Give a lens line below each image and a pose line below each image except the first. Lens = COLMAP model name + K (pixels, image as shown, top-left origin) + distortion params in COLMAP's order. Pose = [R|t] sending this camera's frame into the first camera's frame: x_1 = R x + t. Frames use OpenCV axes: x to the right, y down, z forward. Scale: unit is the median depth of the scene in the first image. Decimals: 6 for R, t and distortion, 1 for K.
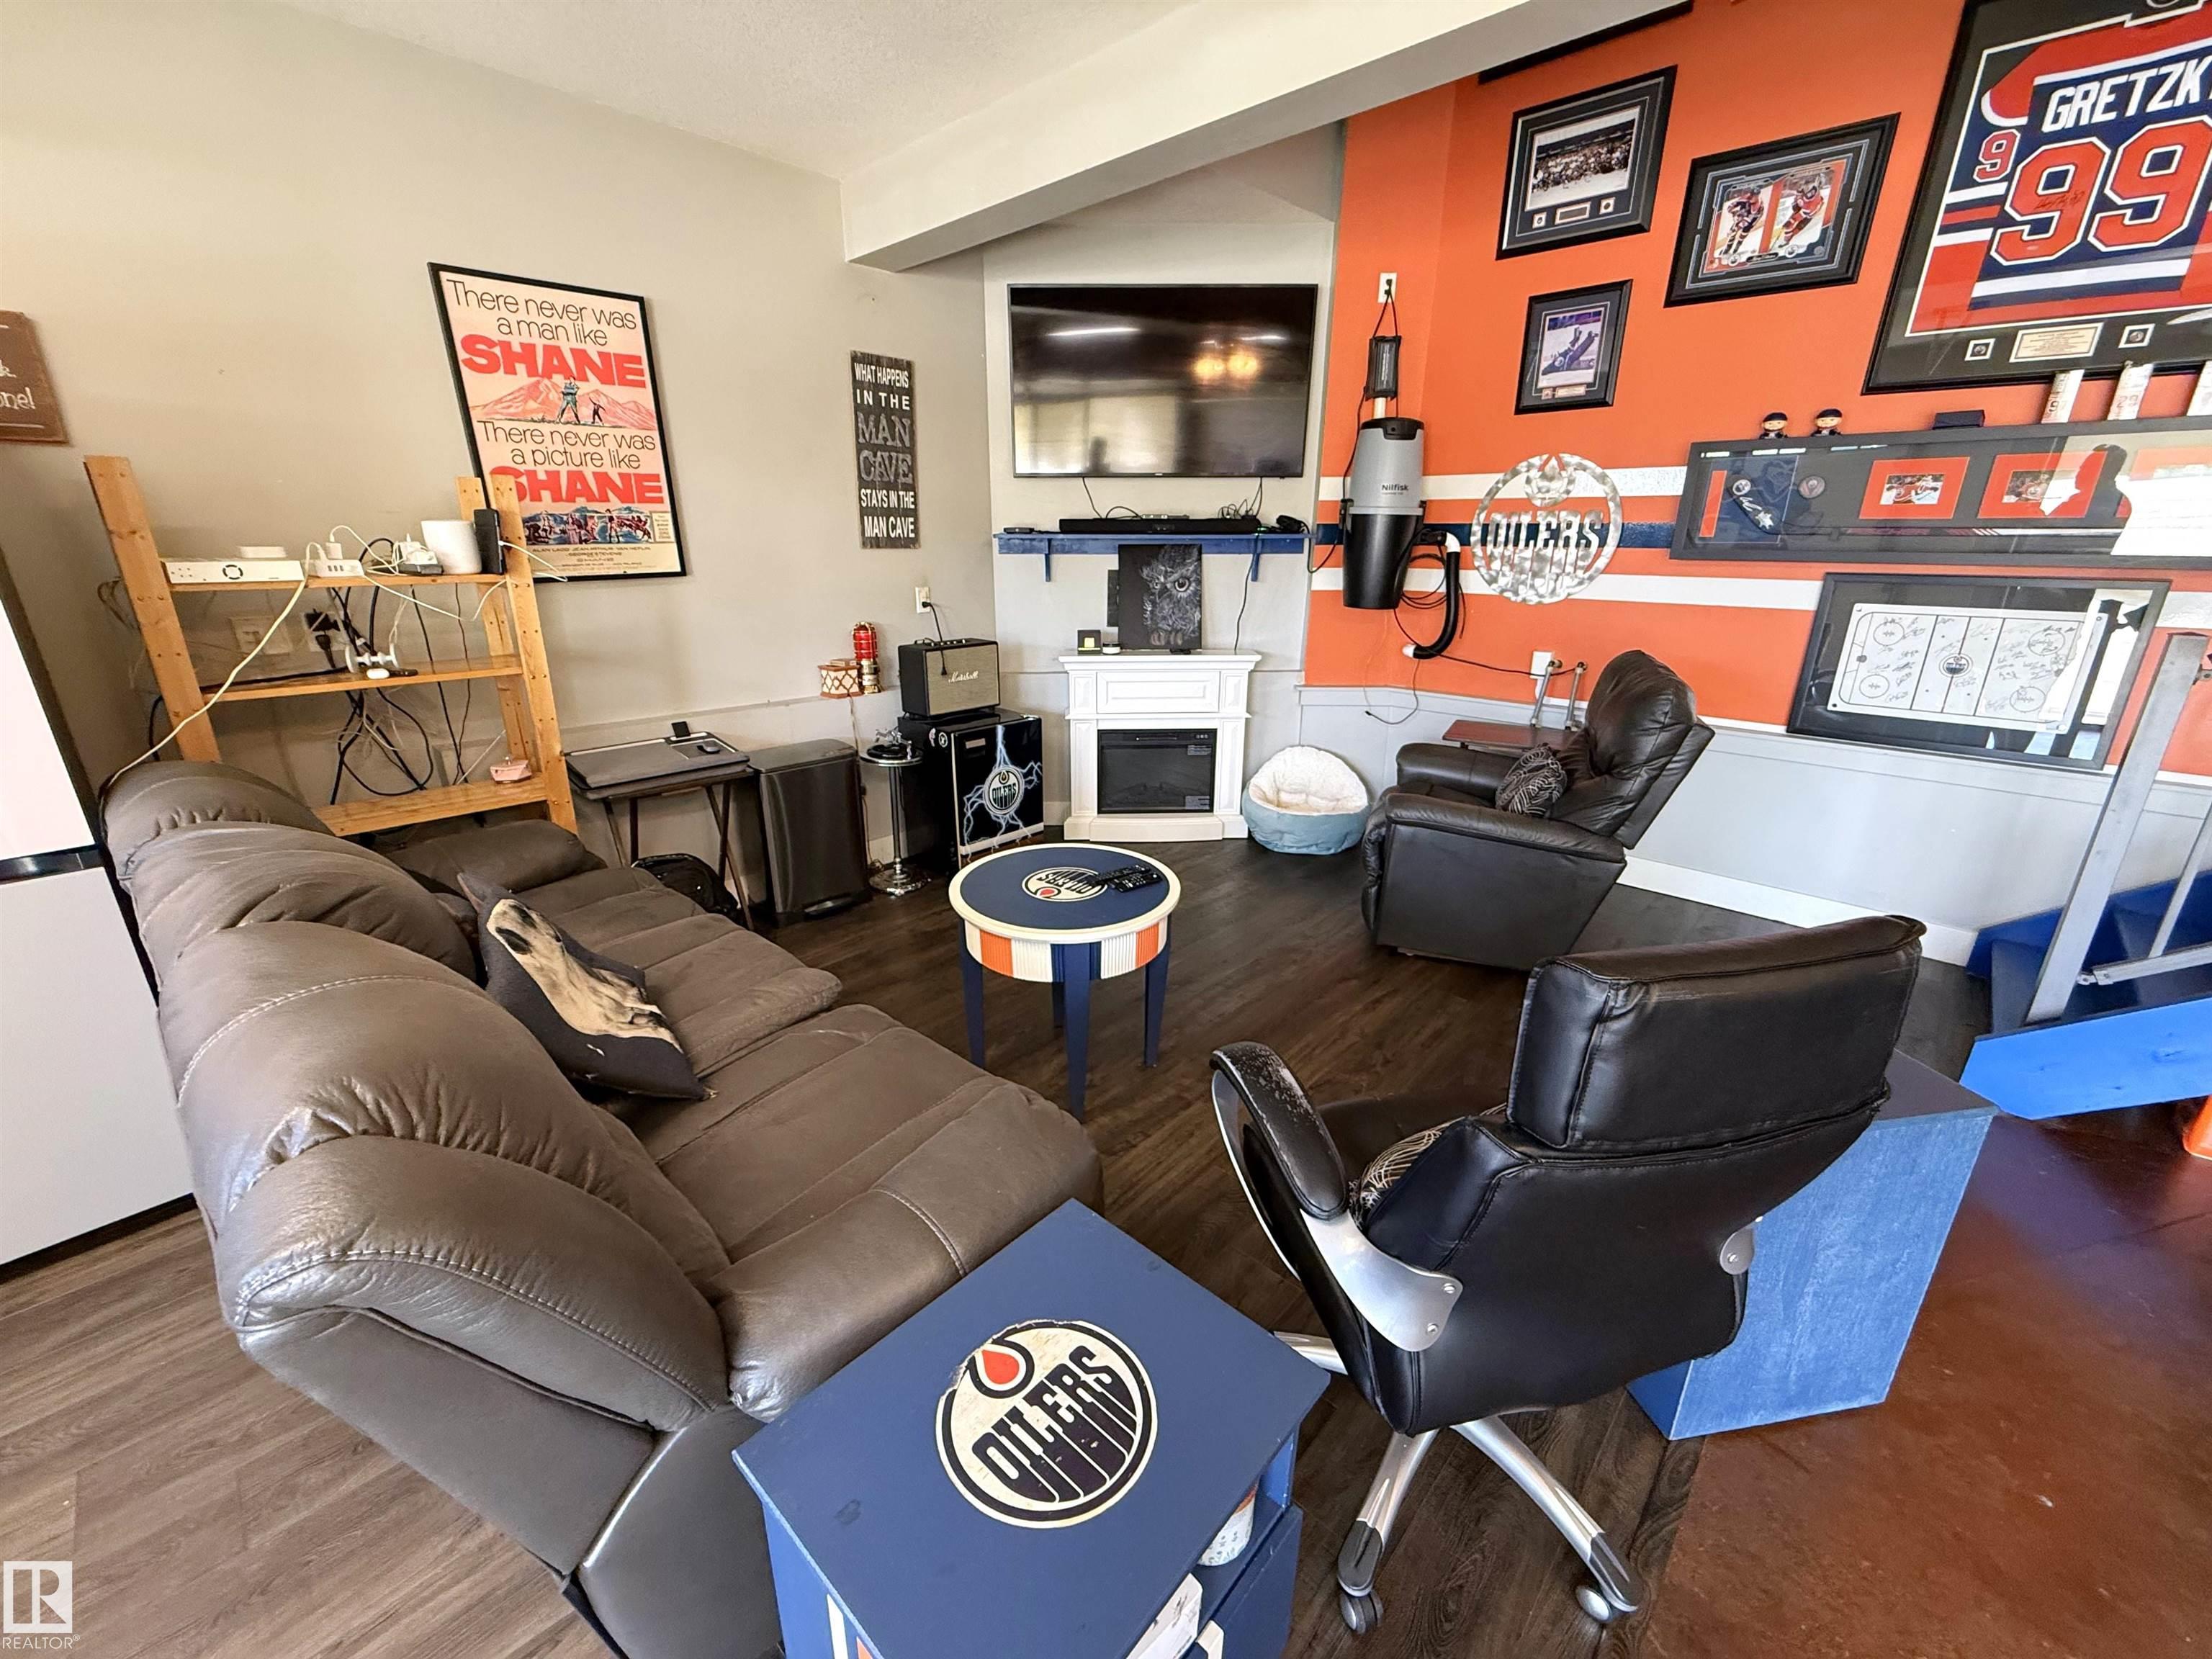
lens RADIAL K [[880.9, 0, 1101.5], [0, 880.9, 826.7], [0, 0, 1]] dist [-0.000475, 0.000453]
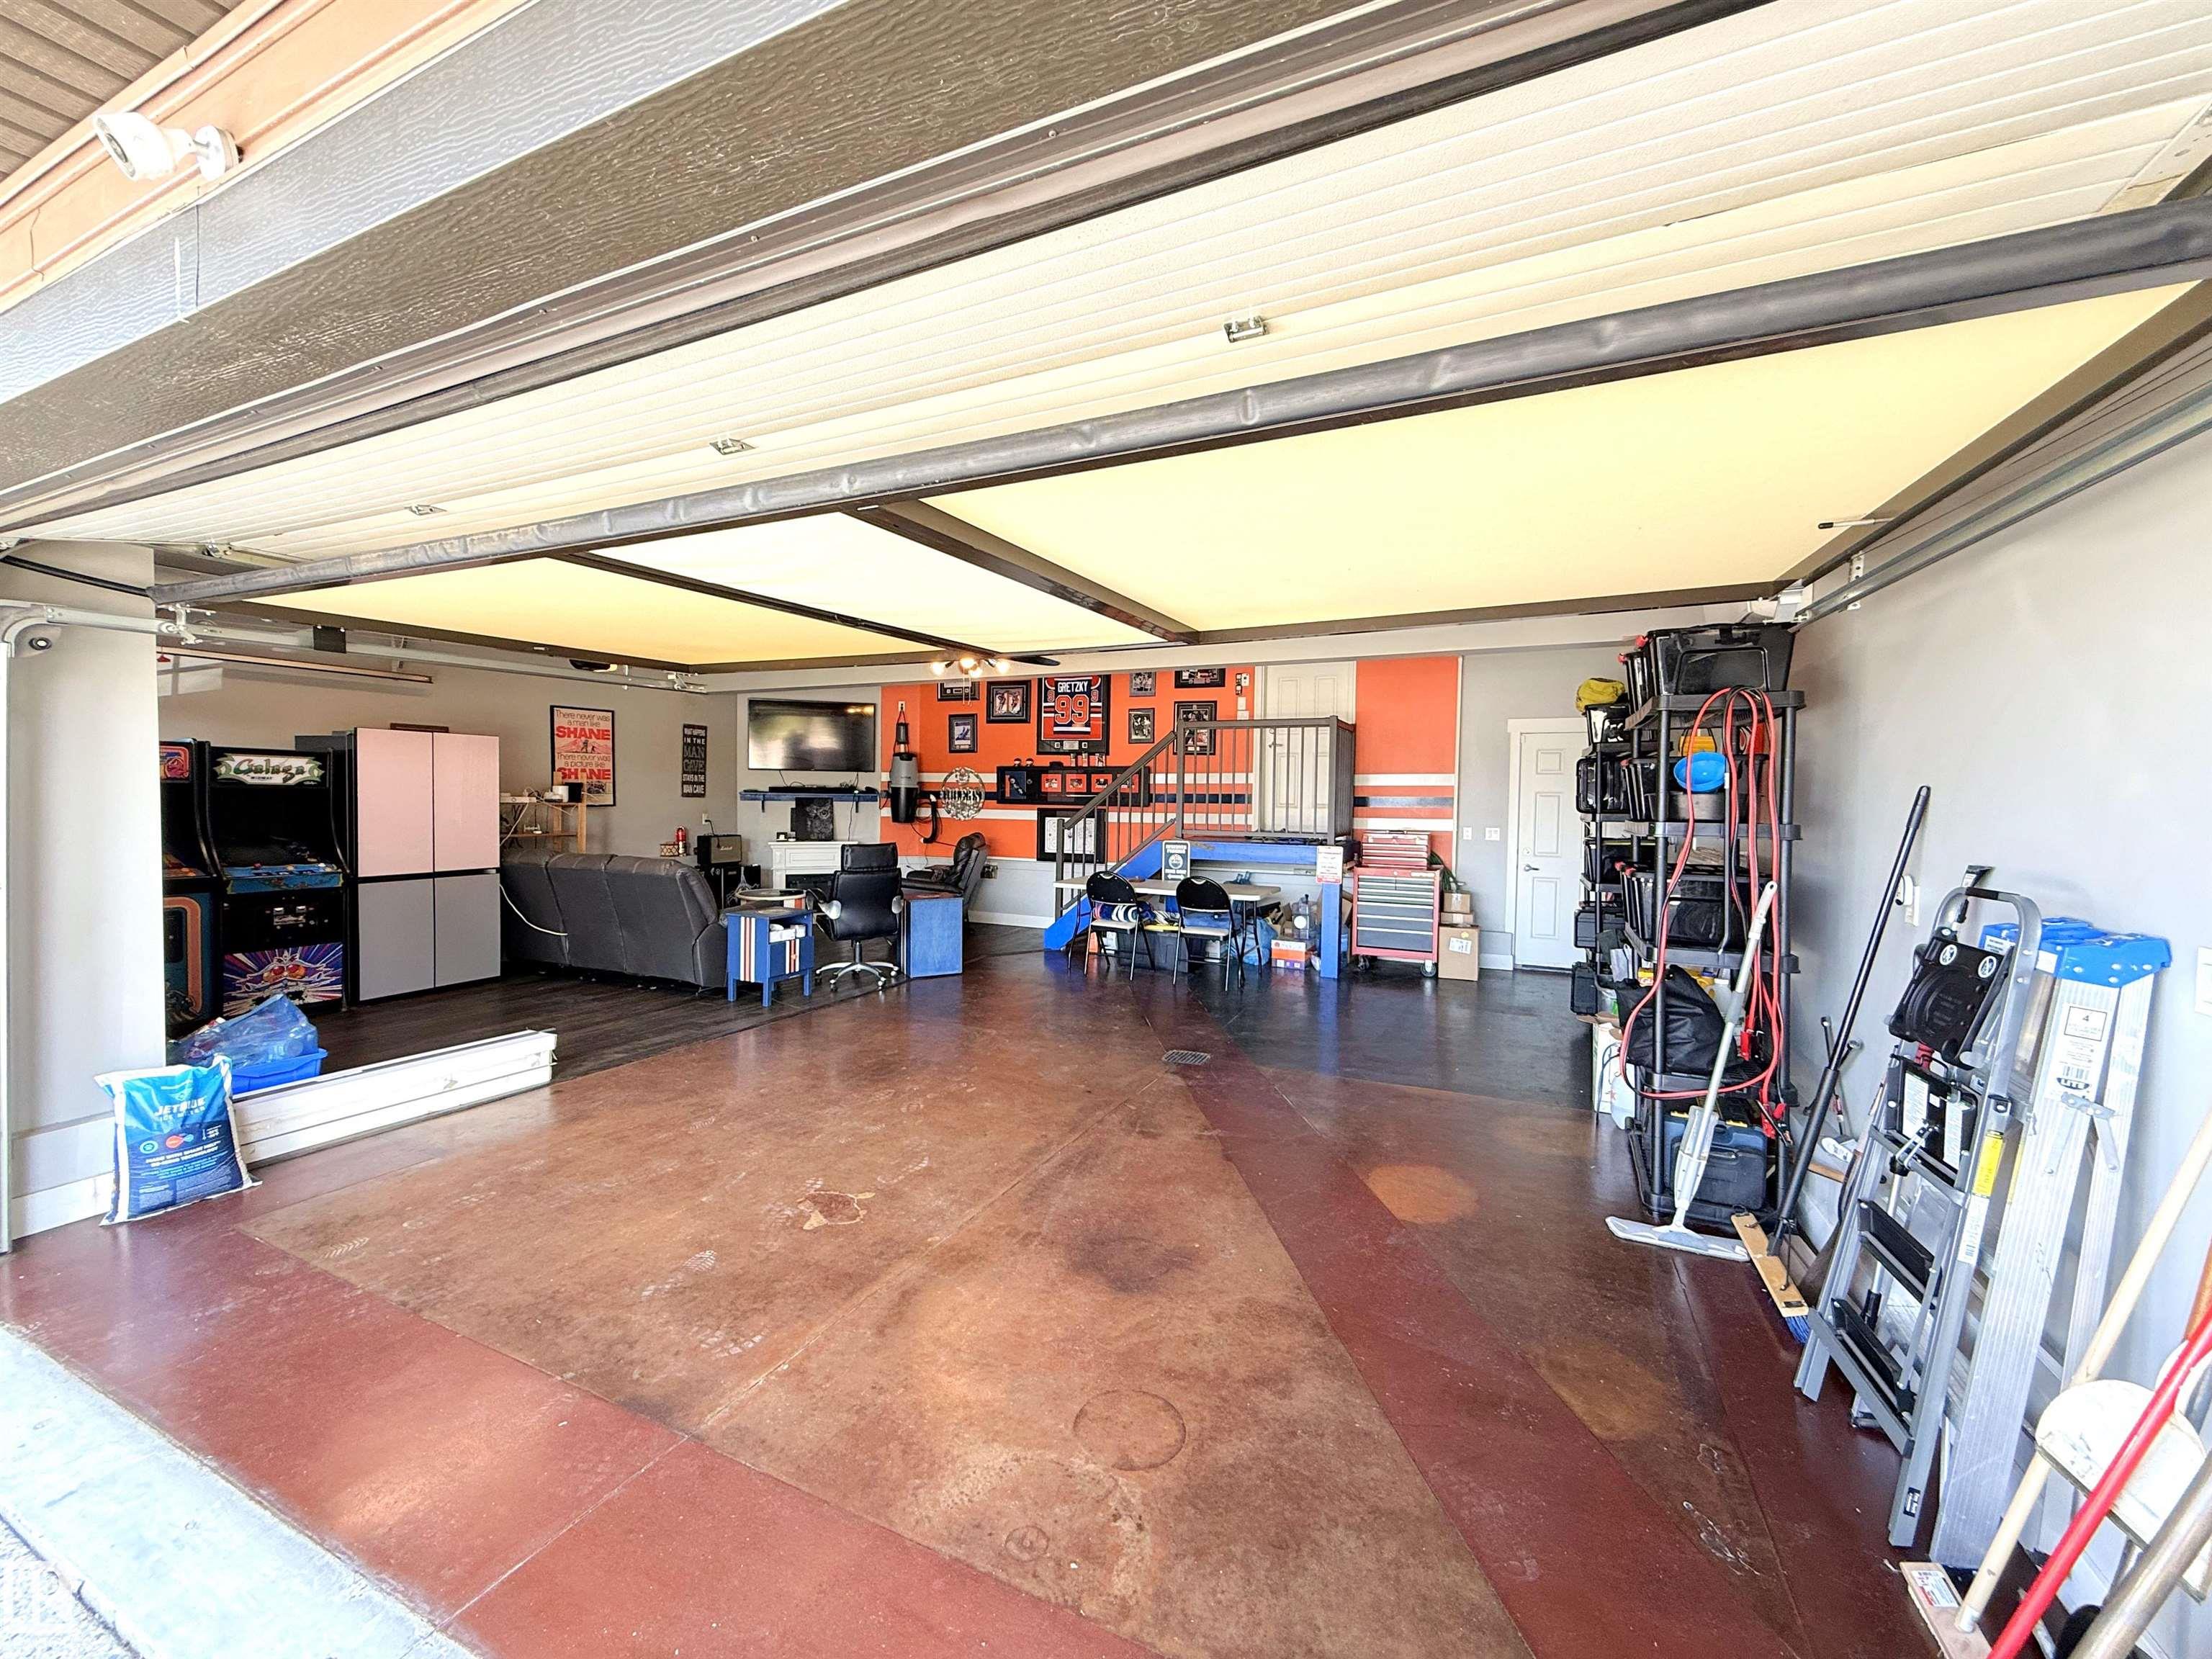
lens RADIAL K [[880.9, 0, 1098.3], [0, 880.9, 830.0], [0, 0, 1]] dist [-0.000475, 0.000453]
pose [[0.947617, -0.000636, 0.319408, 0.041095], [0.089654, 0.960327, -0.264073, 0.549295], [-0.306568, 0.278876, 0.910079, -1.640319]]
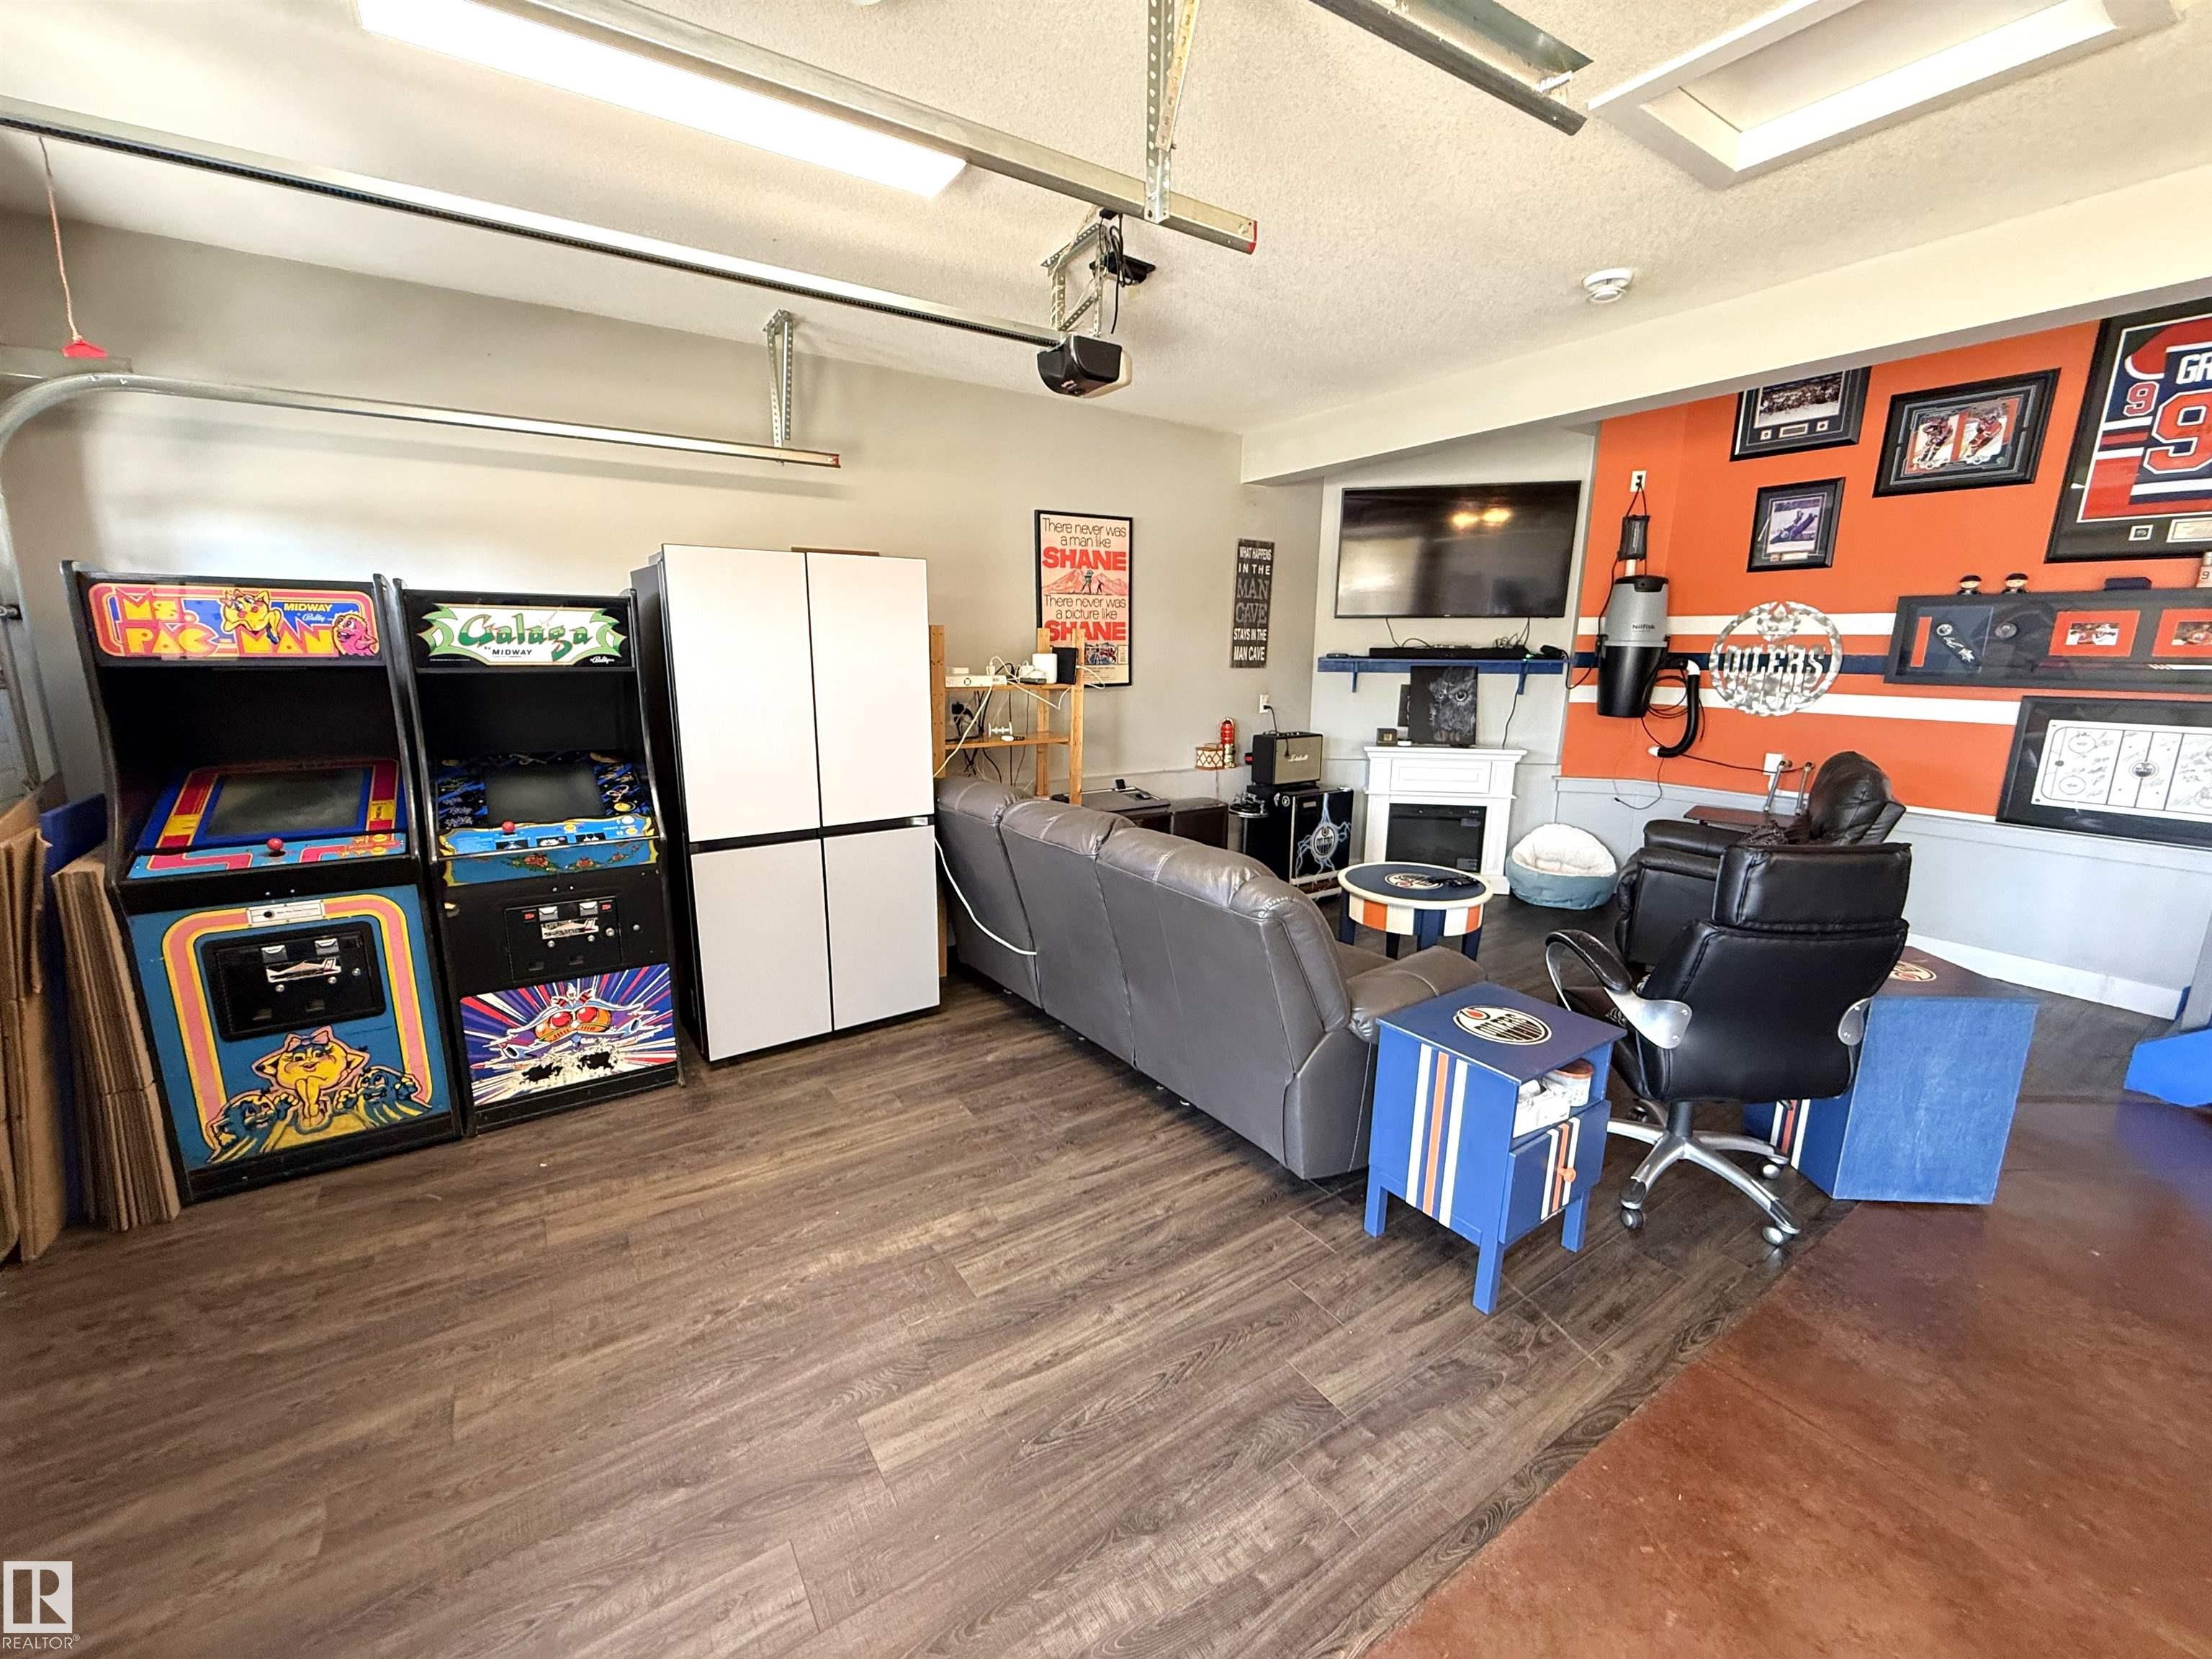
lens RADIAL K [[880.9, 0, 1098.5], [0, 880.9, 827.5], [0, 0, 1]] dist [-0.000475, 0.000453]
pose [[0.974517, 0.049349, -0.218816, -0.167849], [-0.074439, 0.991367, -0.107941, 0.121602], [0.211600, 0.121479, 0.969777, -0.437882]]
